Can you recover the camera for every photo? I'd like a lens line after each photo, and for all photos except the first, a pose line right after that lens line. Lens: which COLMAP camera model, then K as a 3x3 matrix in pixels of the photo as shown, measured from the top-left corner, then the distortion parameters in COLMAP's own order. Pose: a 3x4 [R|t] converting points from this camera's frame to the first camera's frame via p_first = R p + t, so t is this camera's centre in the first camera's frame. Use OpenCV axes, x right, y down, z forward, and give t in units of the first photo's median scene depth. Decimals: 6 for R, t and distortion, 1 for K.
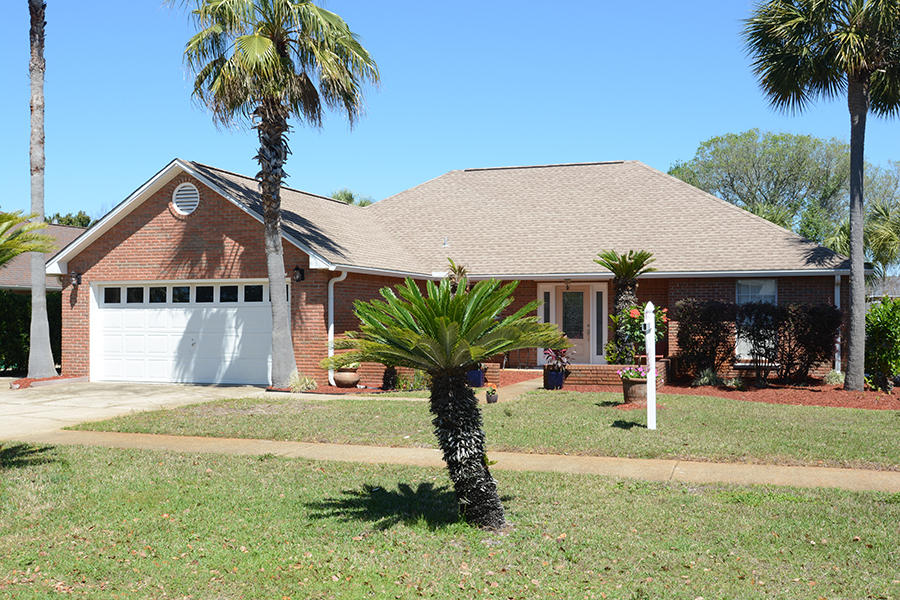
lens RADIAL K [[915.2, 0, 450.0], [0, 915.2, 300.0], [0, 0, 1]] dist [-0.006104, 0.000604]
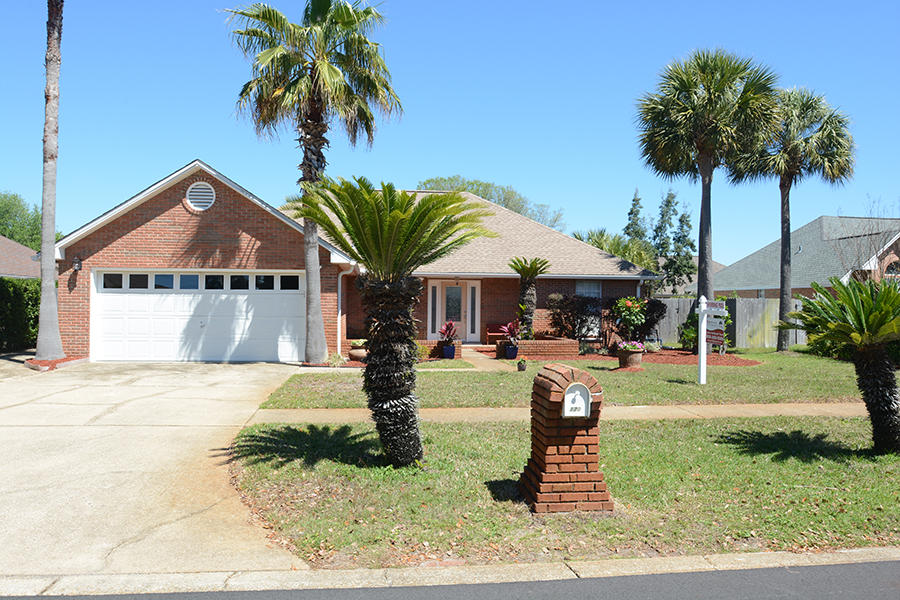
lens RADIAL K [[671.6, 0, 450.0], [0, 671.6, 300.0], [0, 0, 1]] dist [-0.036450, 0.002797]
pose [[0.907851, 0.012843, 0.419096, -0.350140], [-0.017534, 0.999819, 0.007344, 0.004567], [-0.418926, -0.014016, 0.907912, 0.130955]]
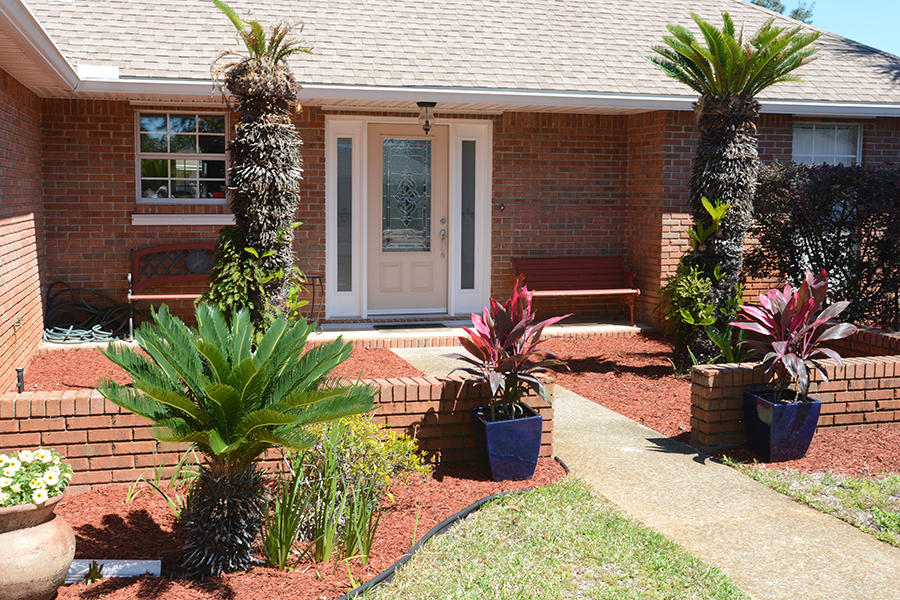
lens RADIAL K [[1037.5, 0, 450.0], [0, 1037.5, 300.0], [0, 0, 1]] dist [0.133895, 0.003287]
pose [[0.835233, -0.049496, 0.547664, -0.141081], [-0.017674, 0.993010, 0.116699, 0.009740], [-0.549612, -0.107150, 0.828520, 0.722353]]
